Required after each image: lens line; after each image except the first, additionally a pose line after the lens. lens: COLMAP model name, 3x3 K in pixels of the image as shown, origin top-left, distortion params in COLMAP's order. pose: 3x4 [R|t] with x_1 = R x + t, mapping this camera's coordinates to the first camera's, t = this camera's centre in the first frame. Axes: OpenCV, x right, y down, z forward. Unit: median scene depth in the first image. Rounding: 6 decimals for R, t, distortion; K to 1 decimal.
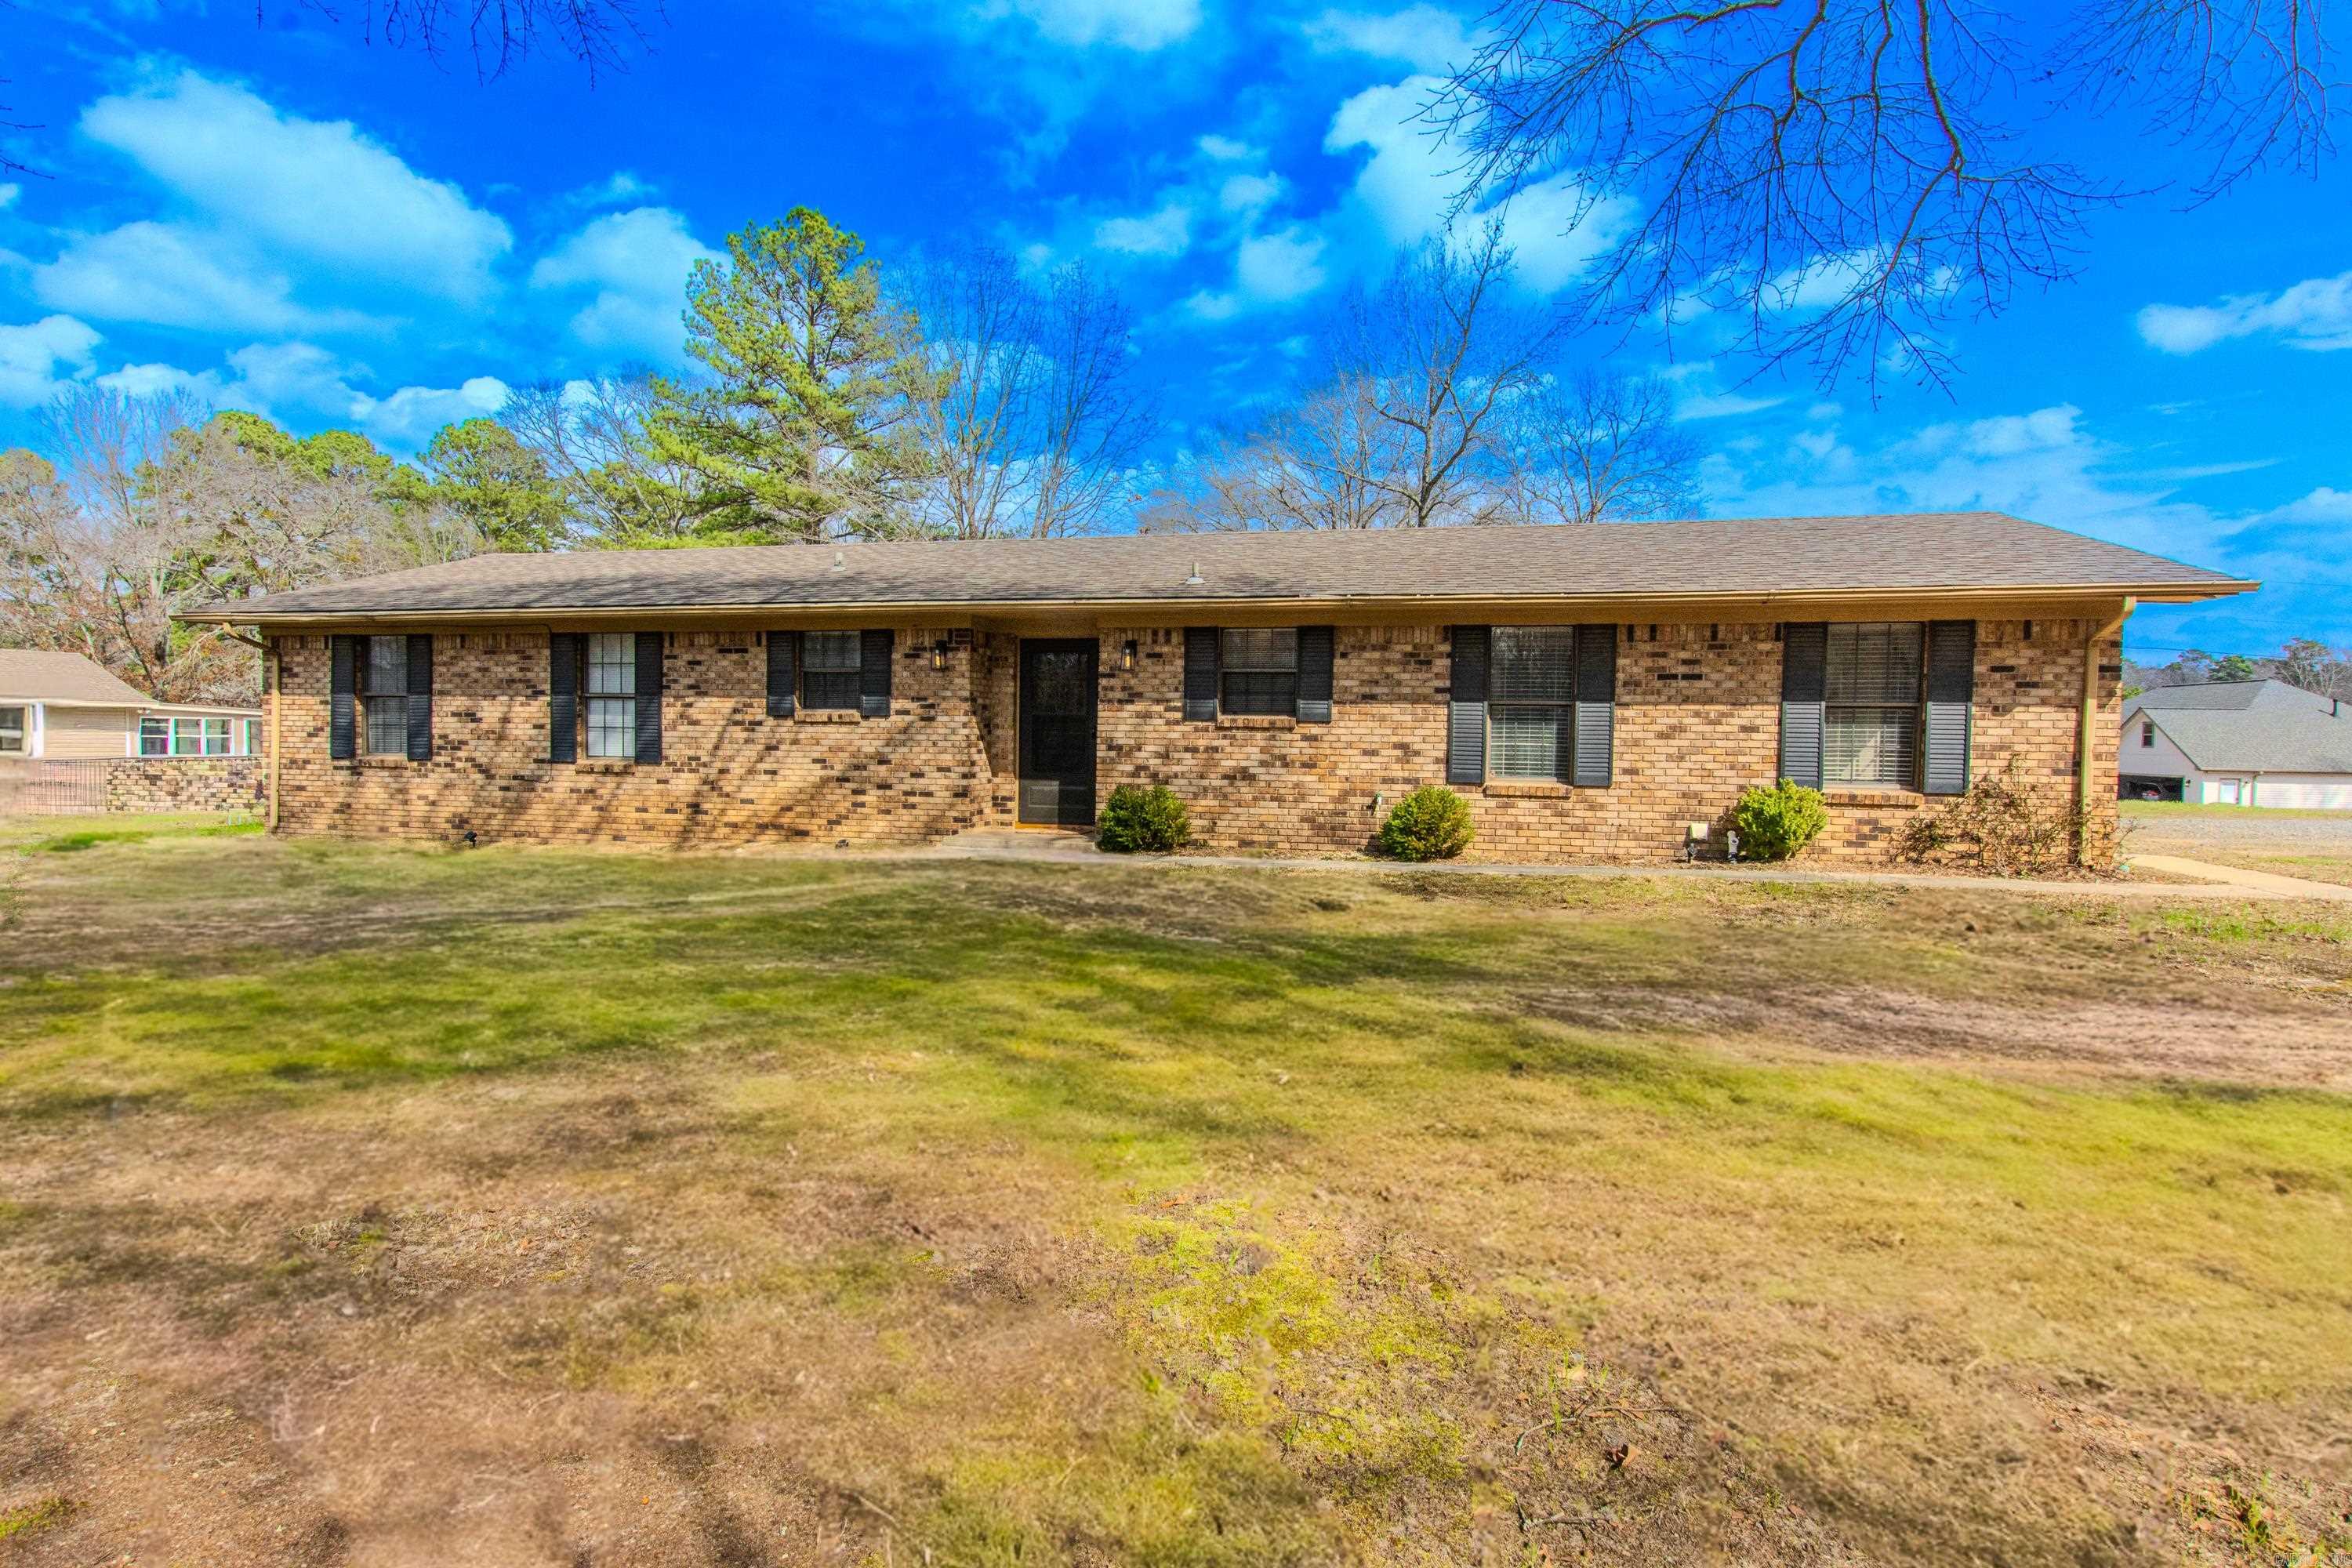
lens RADIAL K [[1154.9, 0, 1169.3], [0, 1154.9, 769.4], [0, 0, 1]] dist [0.003048, -0.002486]
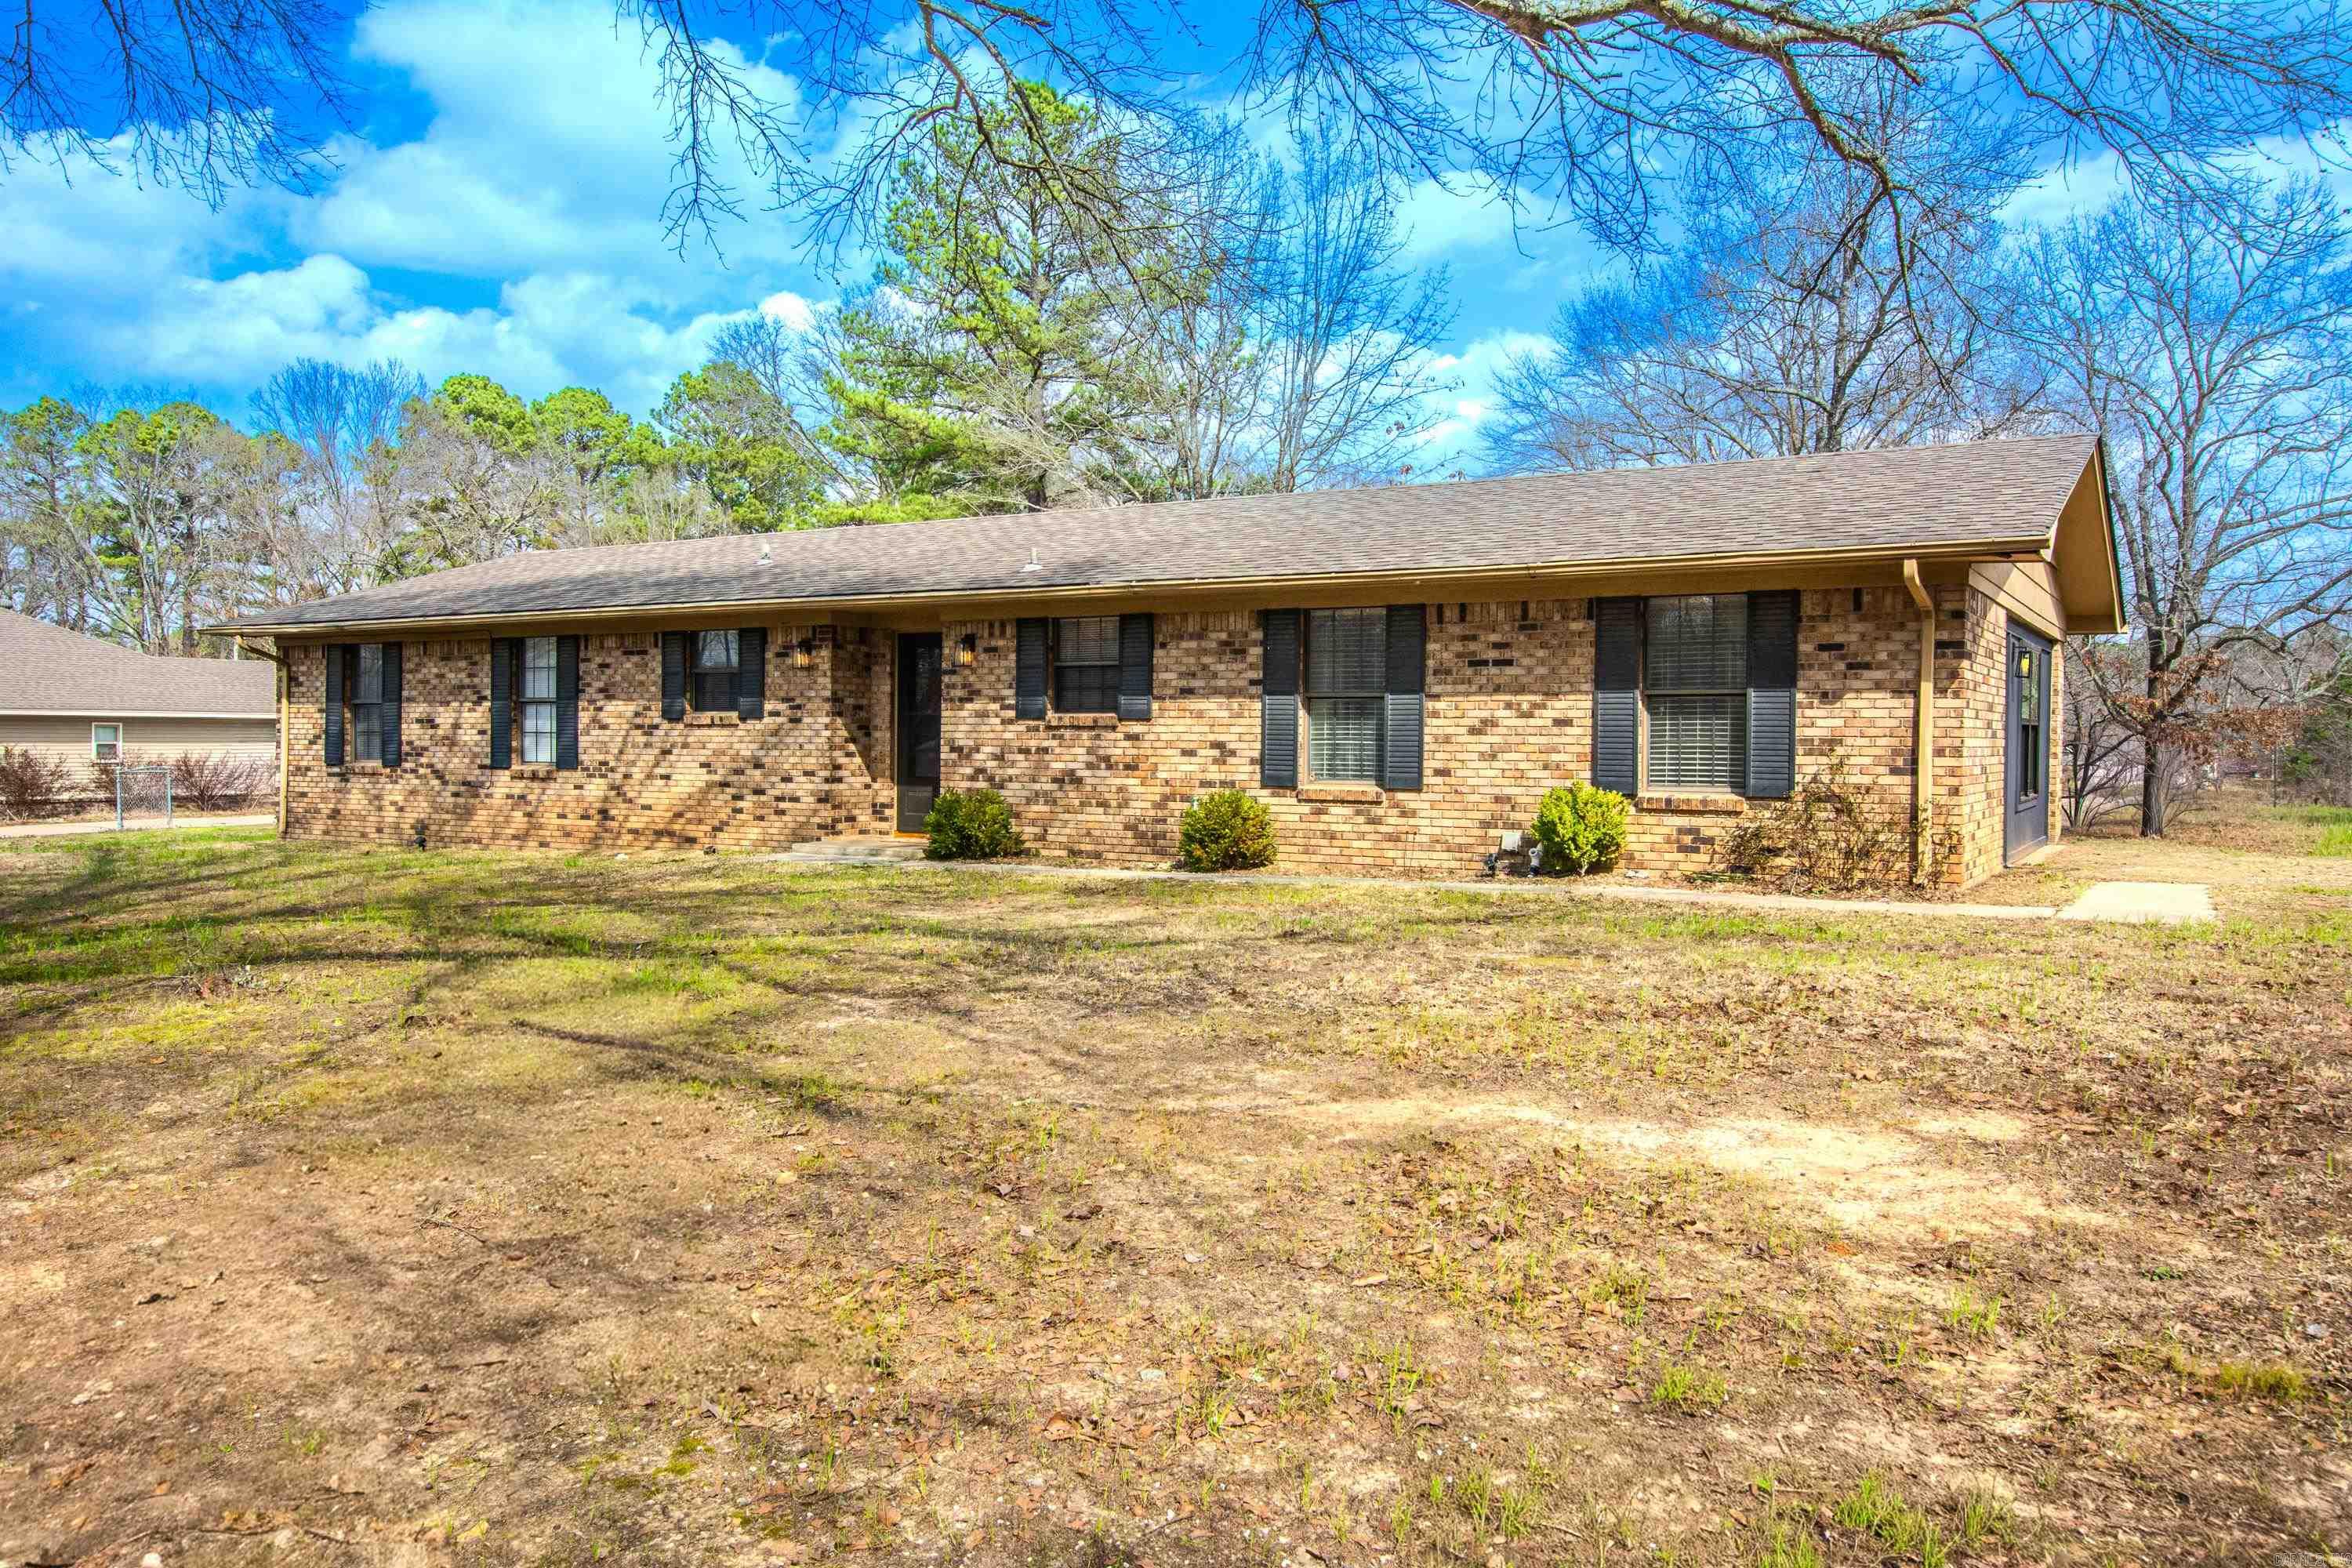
lens RADIAL K [[1706.6, 0, 1180.7], [0, 1706.6, 782.7], [0, 0, 1]] dist [-0.002257, 0.006108]
pose [[0.955071, 0.002287, -0.296370, 0.545632], [-0.006355, 0.999898, -0.012764, 0.025058], [0.296310, 0.014074, 0.954988, -0.264804]]
